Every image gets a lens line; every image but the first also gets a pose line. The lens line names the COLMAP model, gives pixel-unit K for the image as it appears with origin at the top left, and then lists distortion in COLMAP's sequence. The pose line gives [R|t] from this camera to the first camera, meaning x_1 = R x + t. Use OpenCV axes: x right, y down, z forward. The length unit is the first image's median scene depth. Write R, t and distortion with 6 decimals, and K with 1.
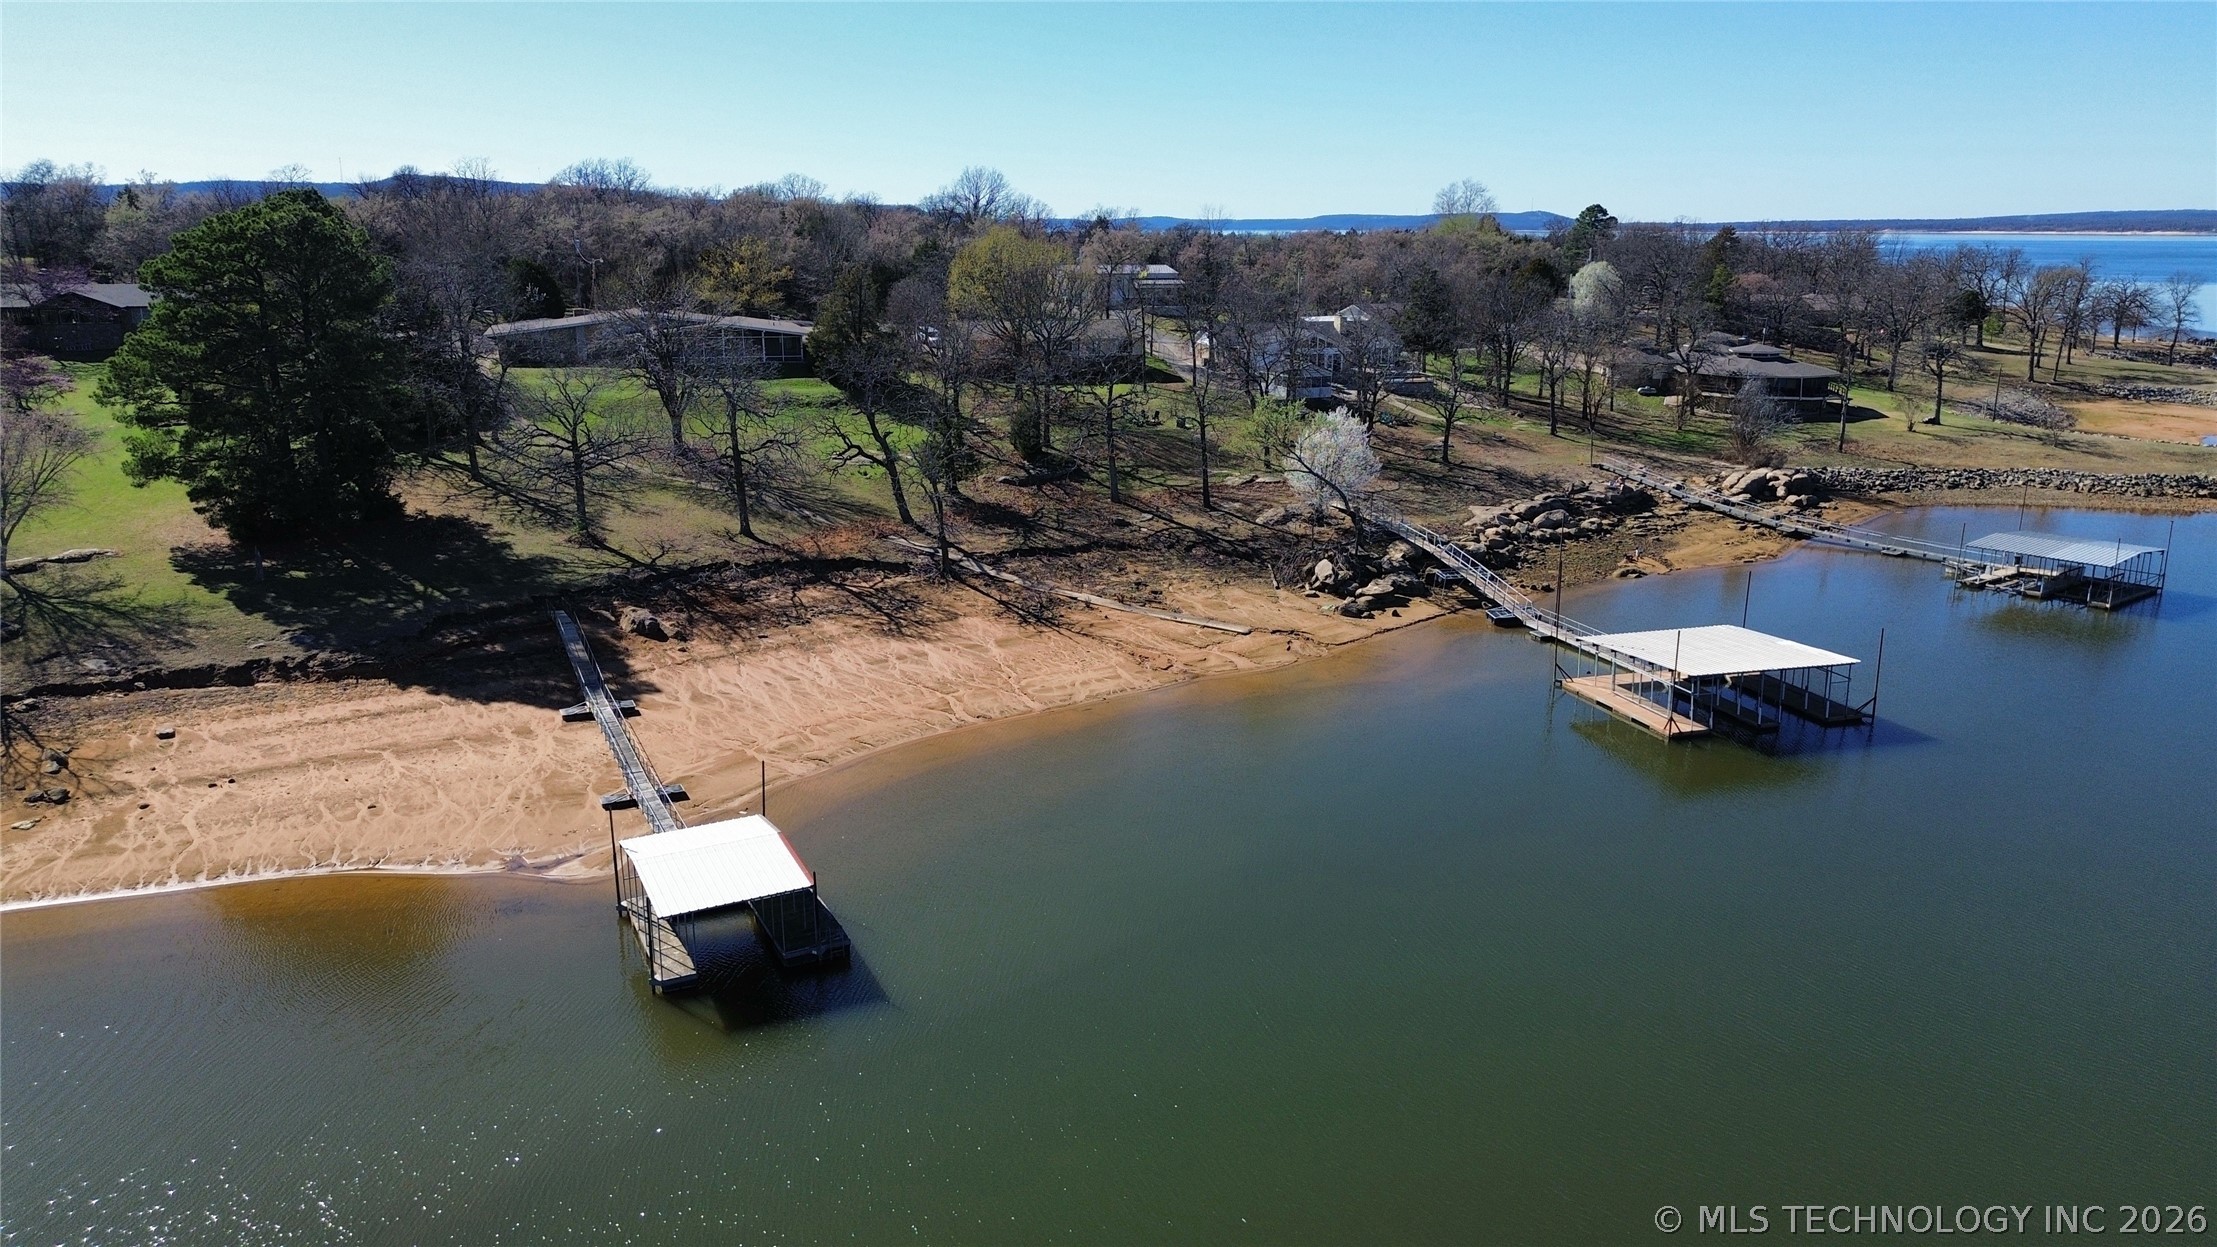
lens RADIAL K [[1581.3, 0, 1108.5], [0, 1581.3, 623.5], [0, 0, 1]] dist [0.103502, -0.121119]
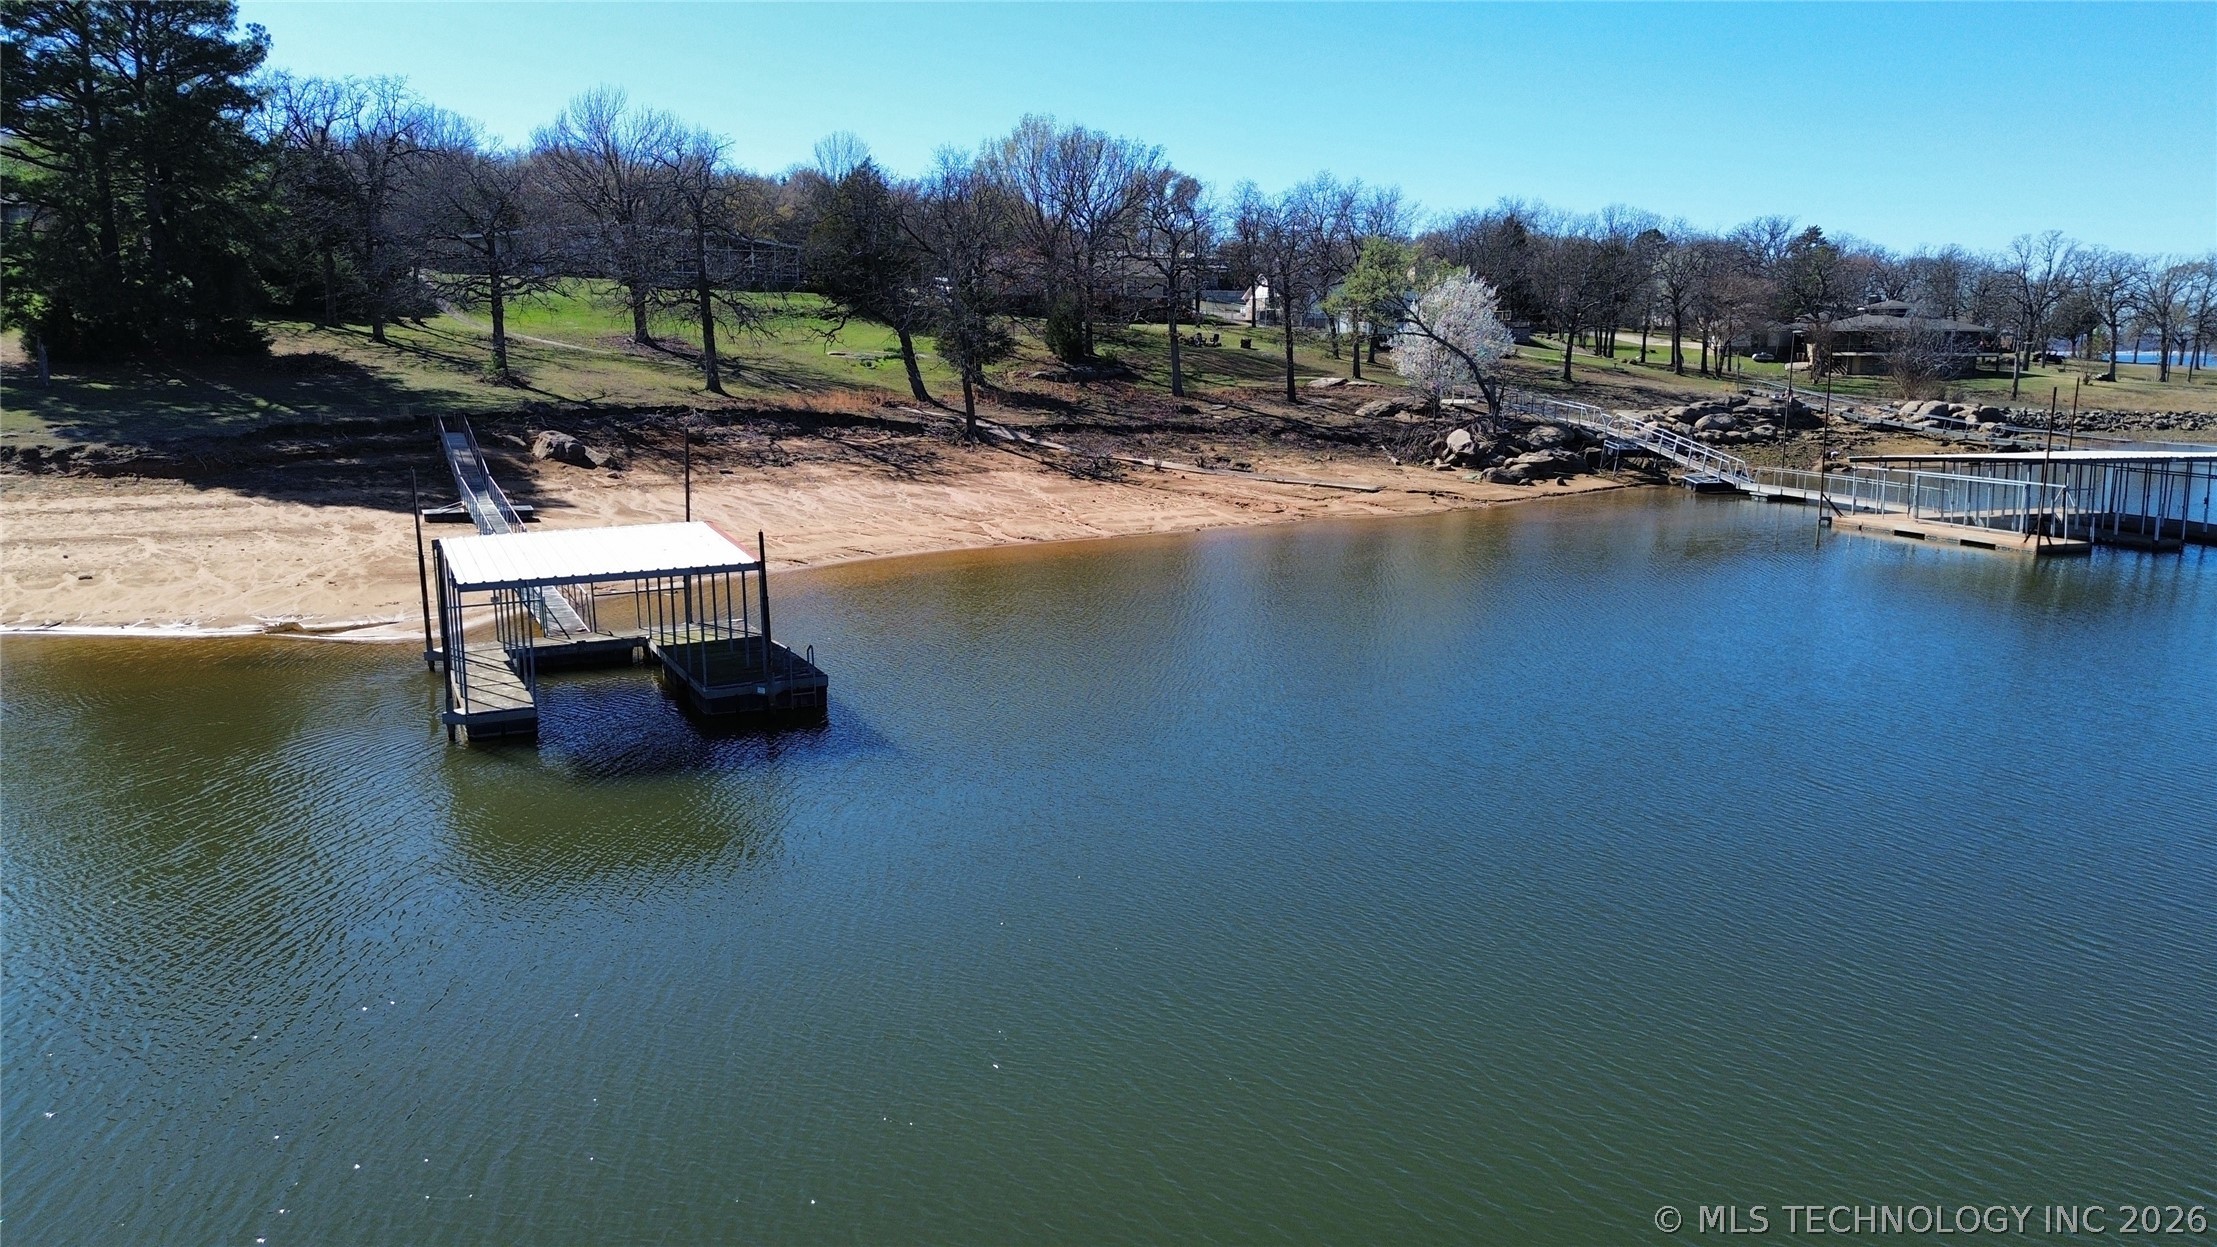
lens RADIAL K [[1582.4, 0, 1108.5], [0, 1582.4, 623.5], [0, 0, 1]] dist [0.087334, -0.080620]
pose [[0.999993, 0.001528, -0.003502, -0.033432], [-0.001785, 0.997203, -0.074714, 0.118132], [0.003378, 0.074720, 0.997199, 0.239617]]
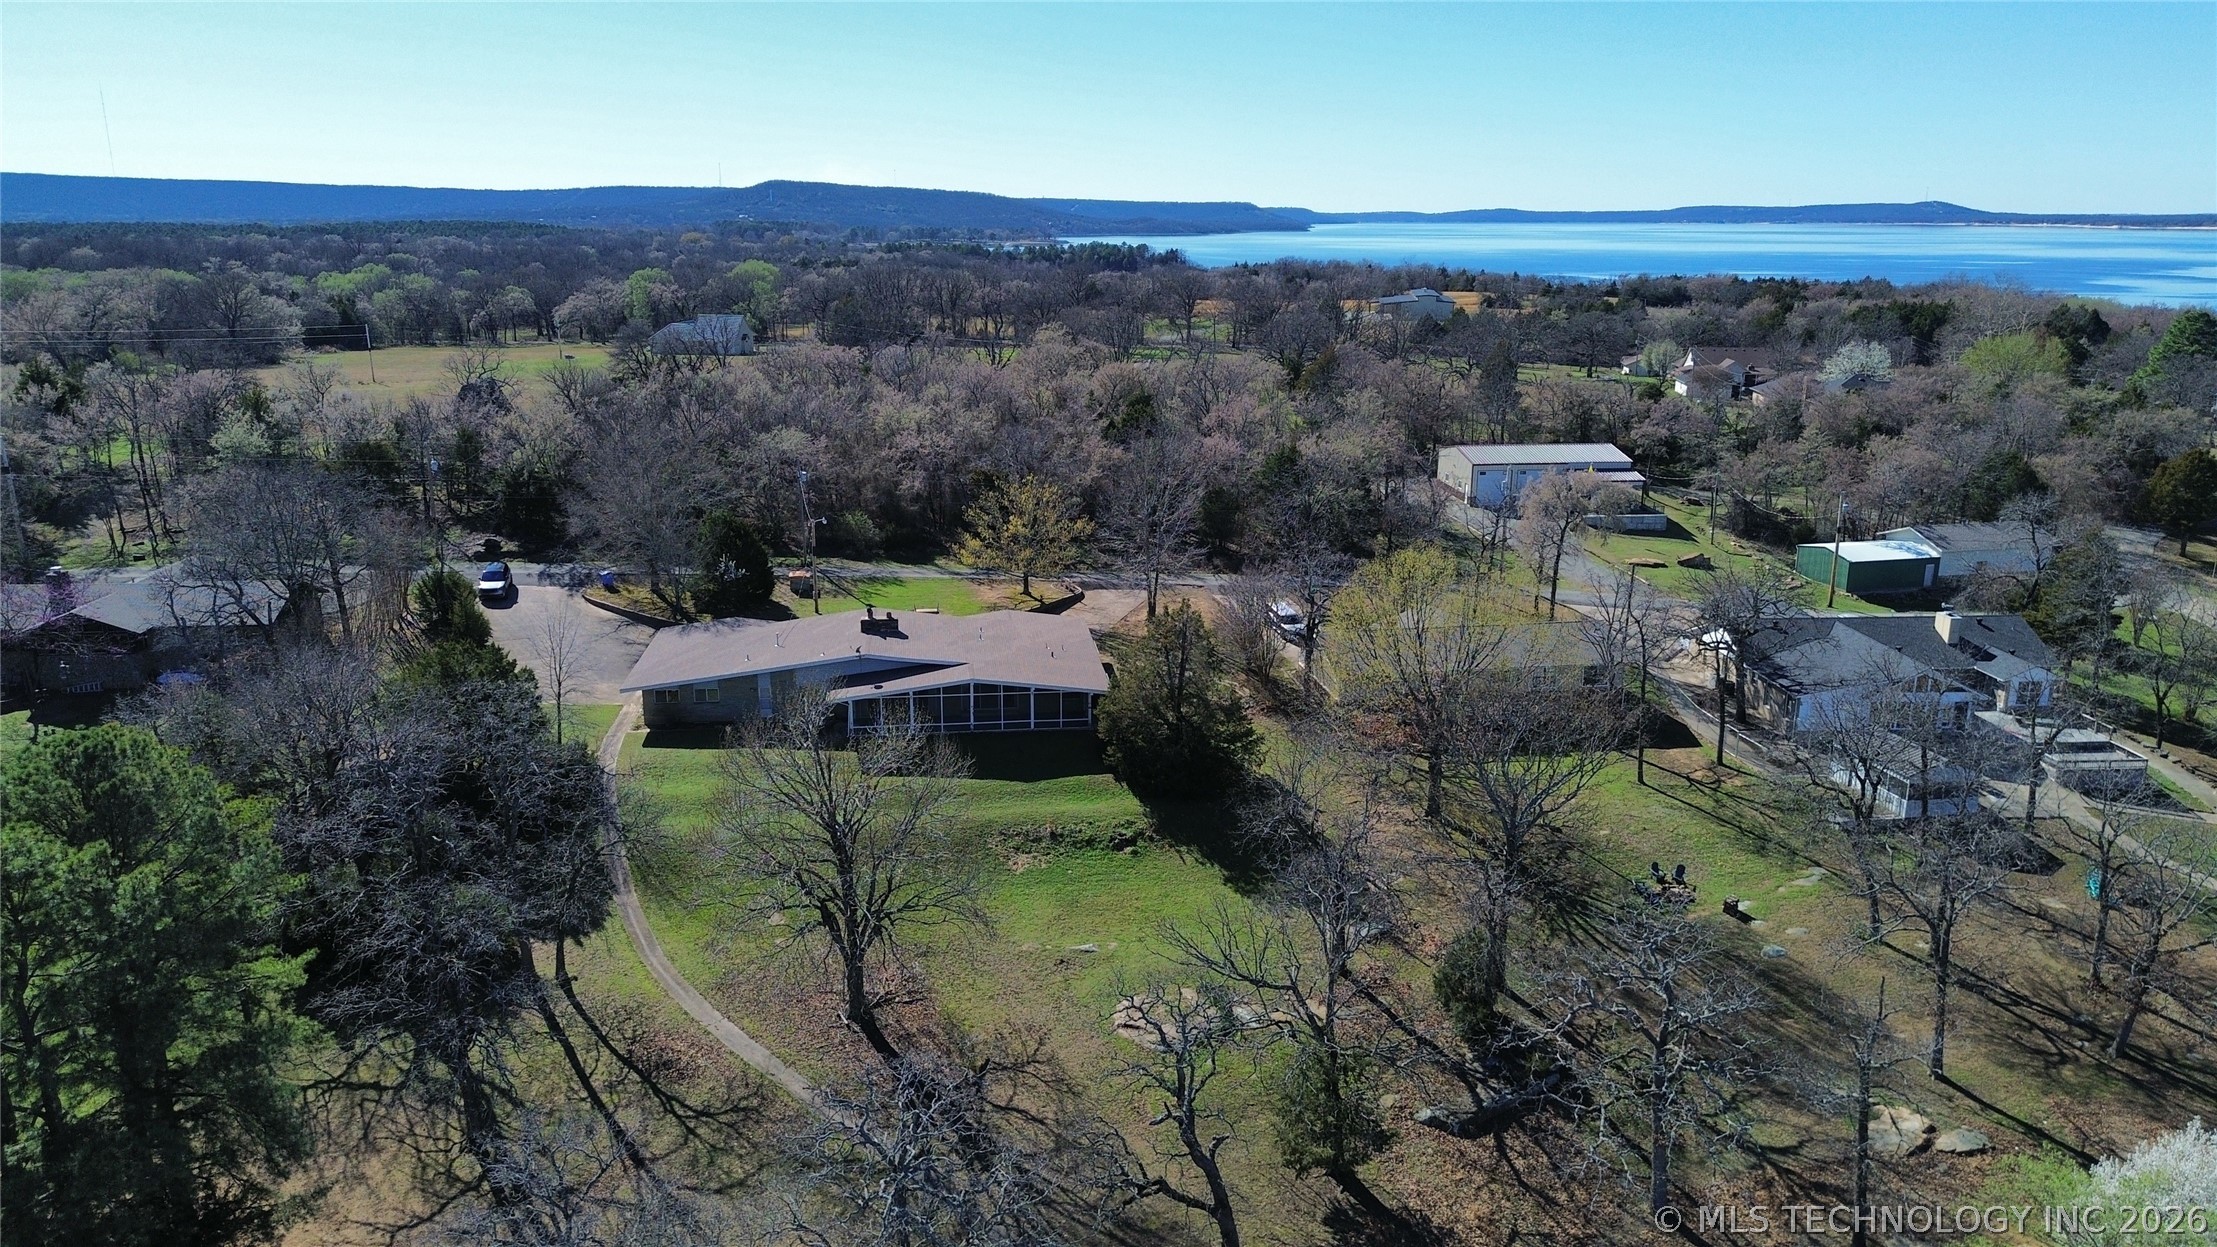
lens RADIAL K [[1582.4, 0, 1108.5], [0, 1582.4, 623.5], [0, 0, 1]] dist [0.087334, -0.080620]
pose [[0.979607, 0.047084, -0.195327, -0.091183], [-0.046448, 0.998890, 0.007839, -0.311180], [0.195480, 0.001393, 0.980707, 0.550357]]
